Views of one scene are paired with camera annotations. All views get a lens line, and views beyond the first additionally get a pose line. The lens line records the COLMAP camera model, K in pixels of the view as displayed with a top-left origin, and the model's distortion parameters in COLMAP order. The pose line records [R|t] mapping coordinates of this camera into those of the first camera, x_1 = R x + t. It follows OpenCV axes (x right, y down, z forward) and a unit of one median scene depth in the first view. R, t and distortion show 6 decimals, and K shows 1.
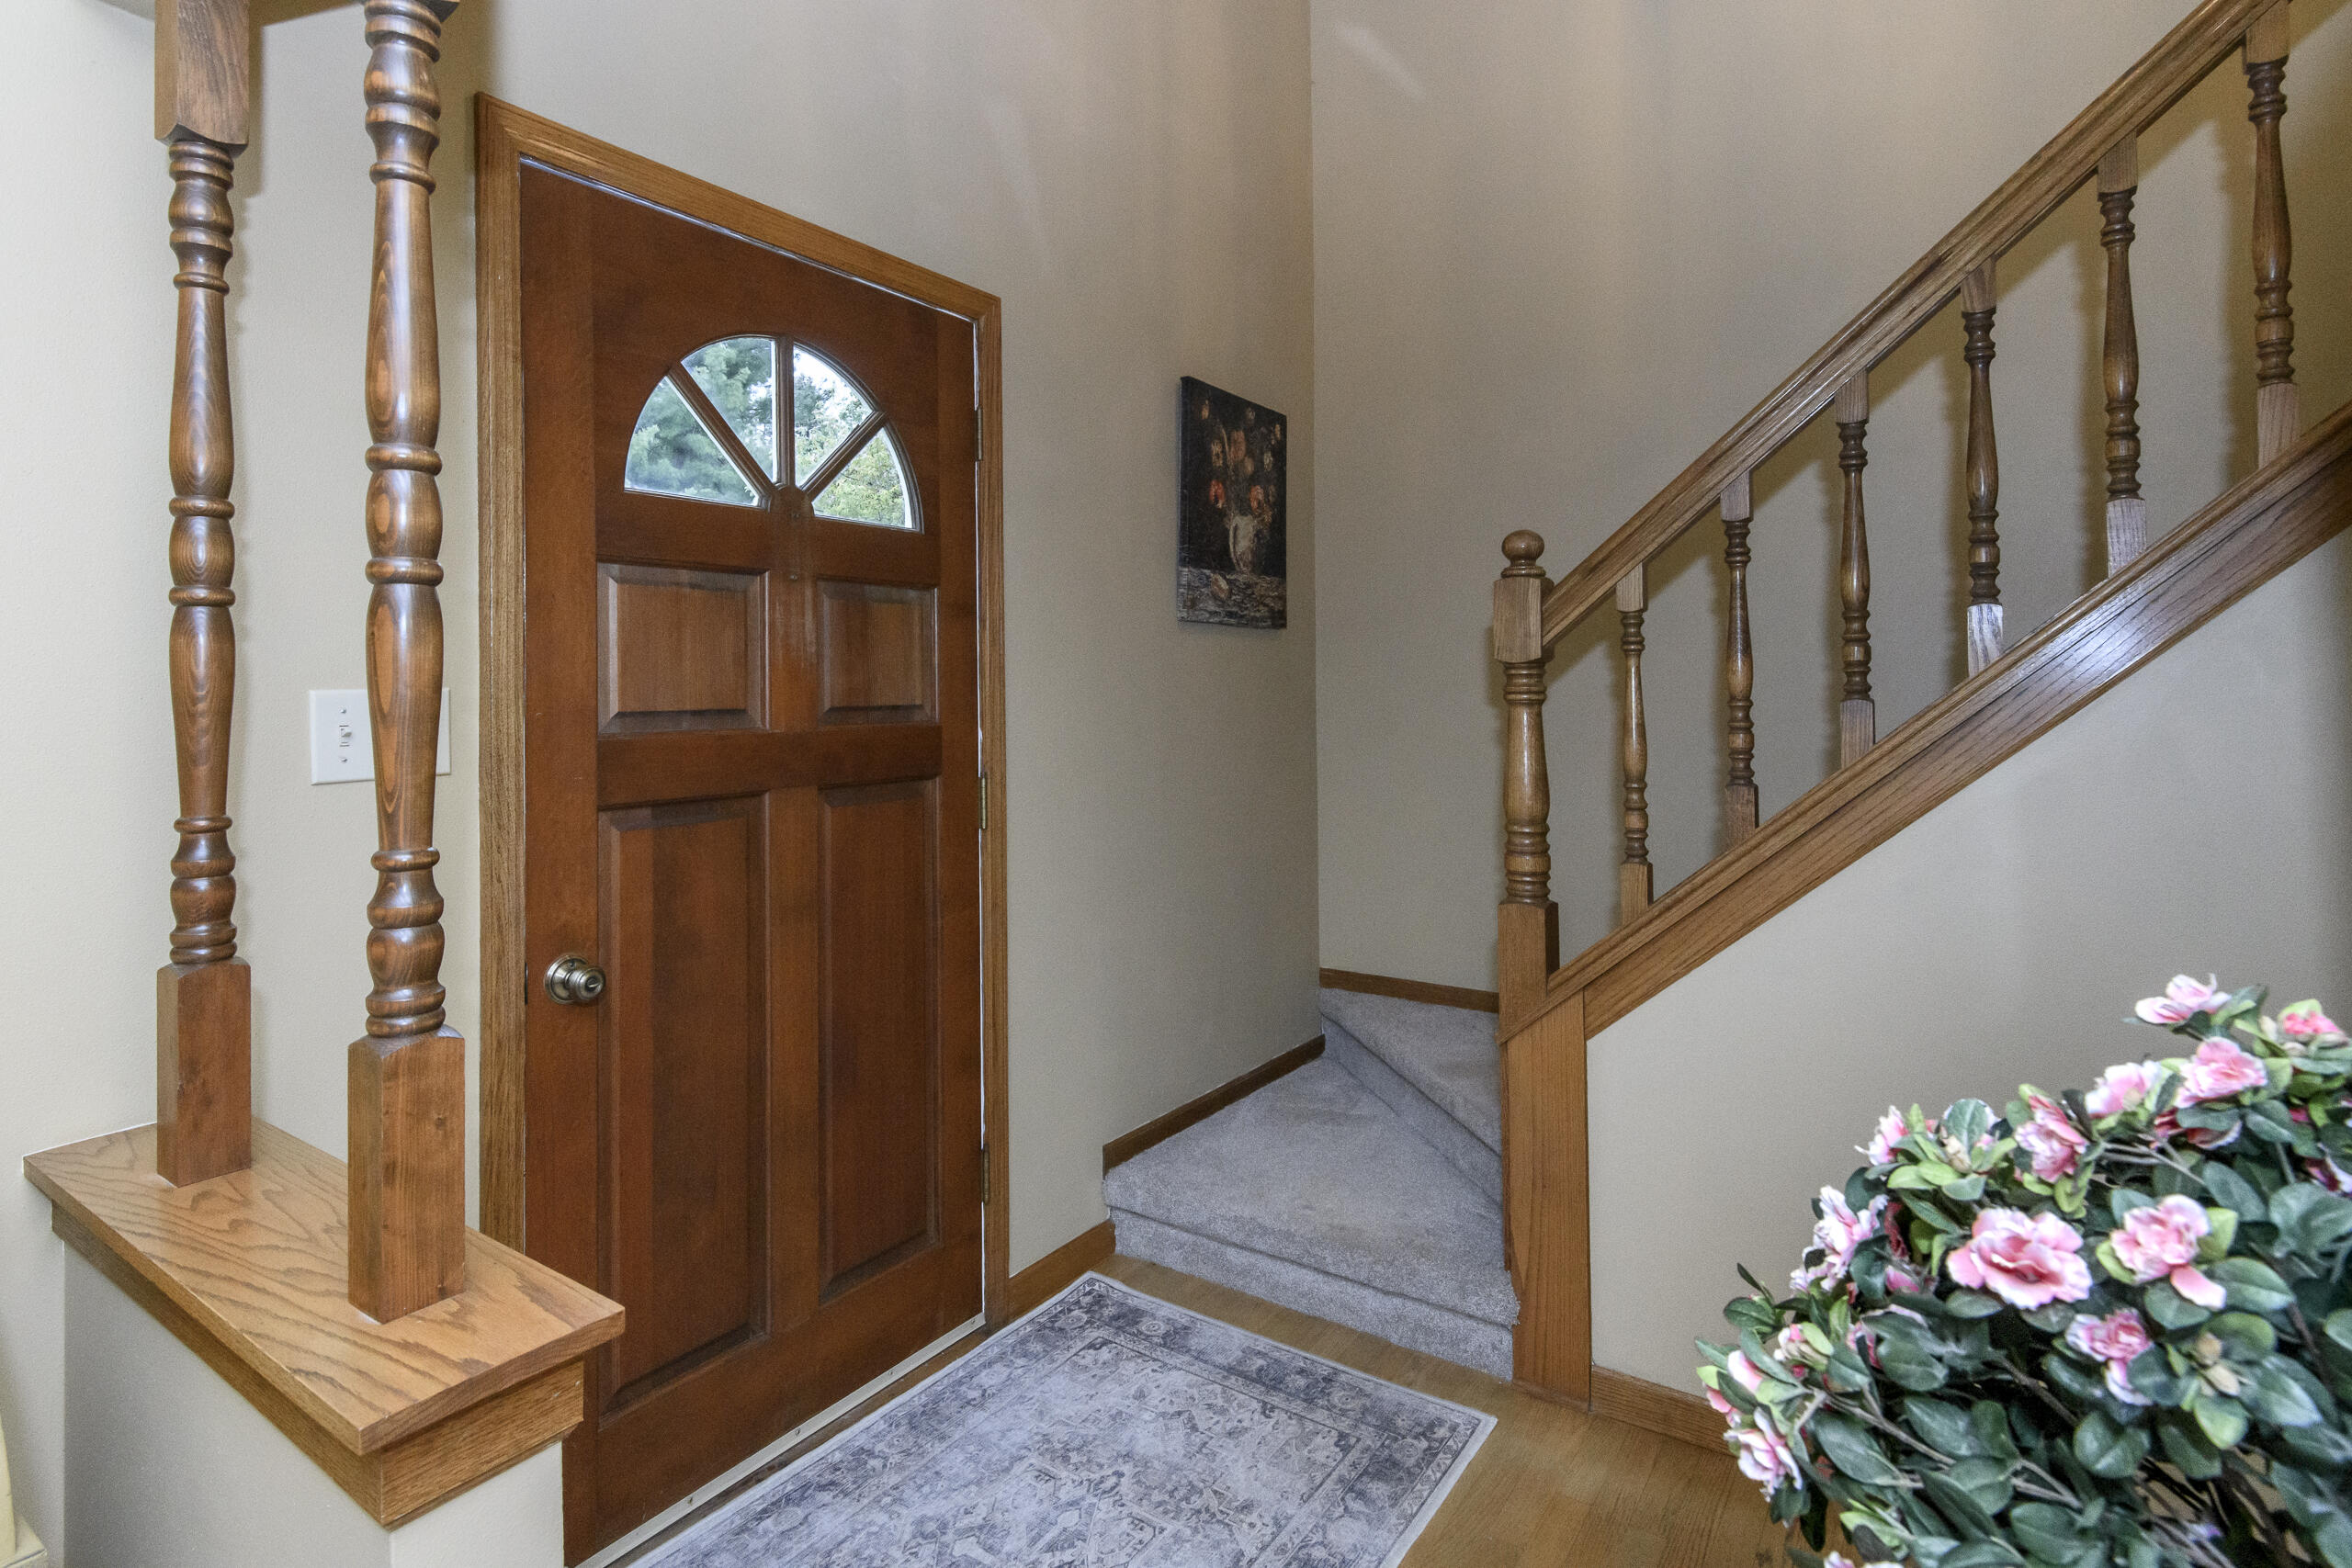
lens RADIAL K [[1151.4, 0, 1171.4], [0, 1151.4, 672.3], [0, 0, 1]] dist [-0.000639, -0.000332]
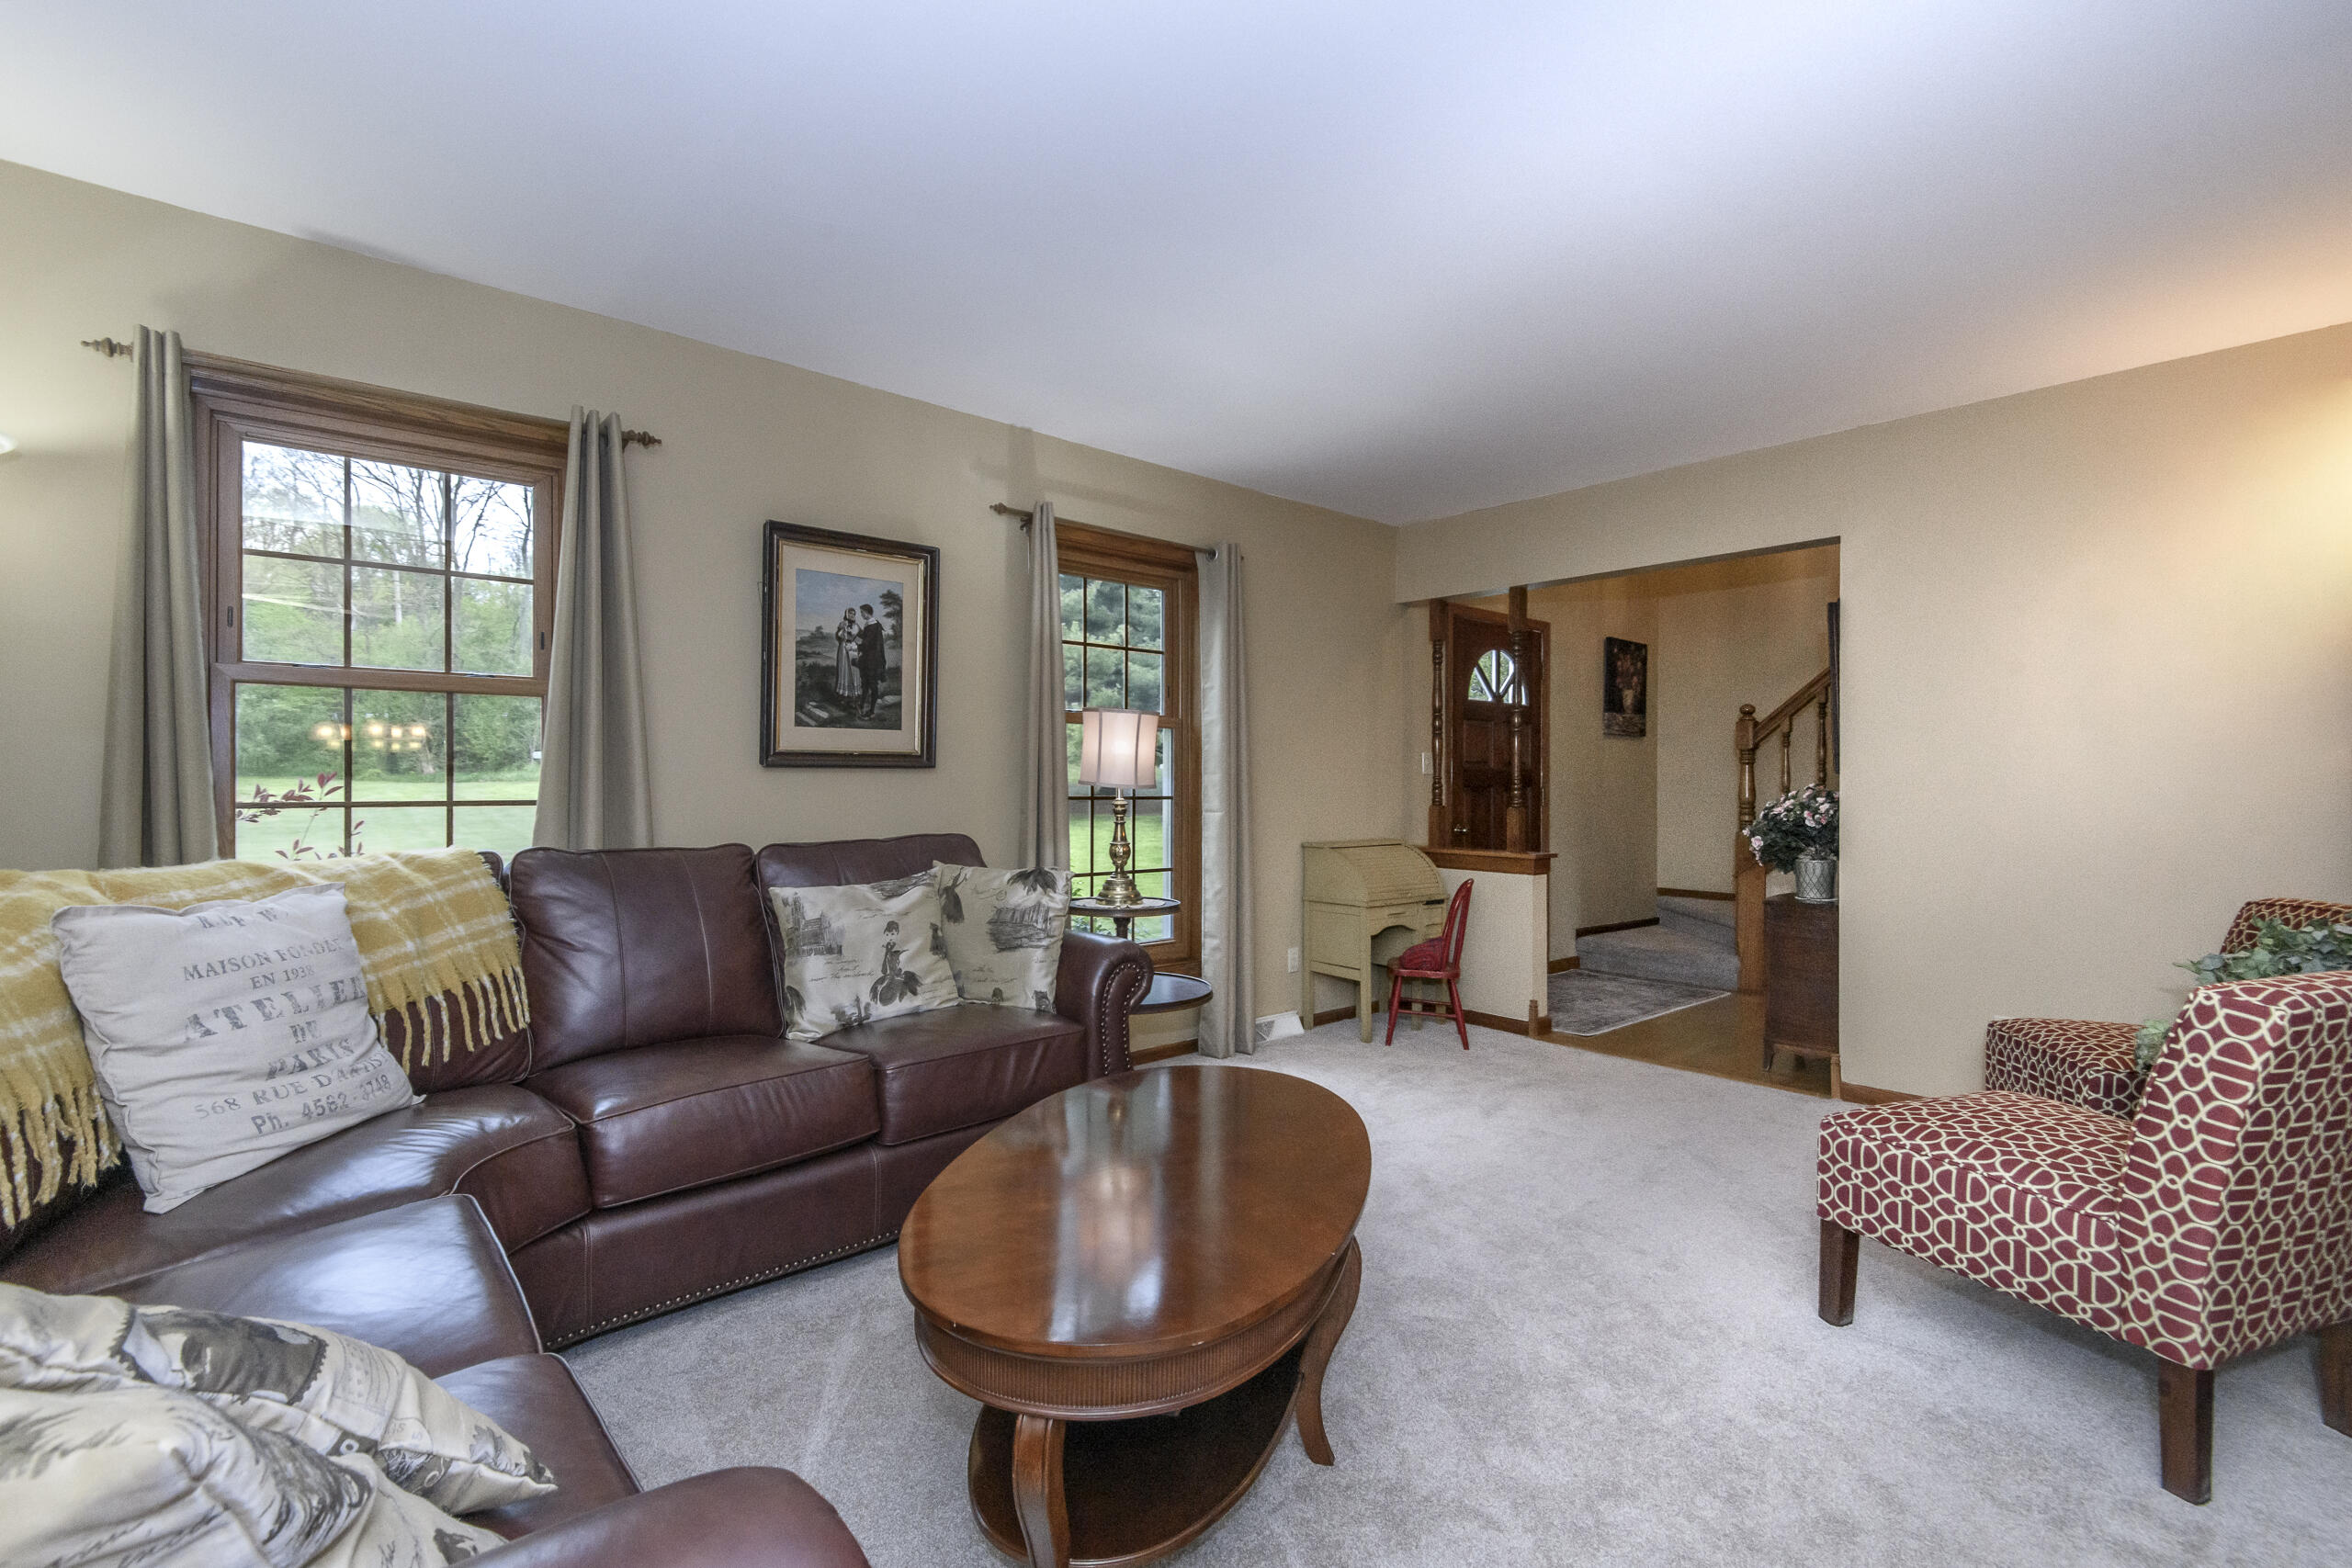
lens RADIAL K [[1070.2, 0, 1158.9], [0, 1070.2, 789.7], [0, 0, 1]] dist [-0.001669, -0.001370]
pose [[0.966695, 0.015161, -0.255481, -0.422150], [-0.010124, 0.999728, 0.021018, 0.049002], [0.255730, -0.017732, 0.966586, -1.916463]]
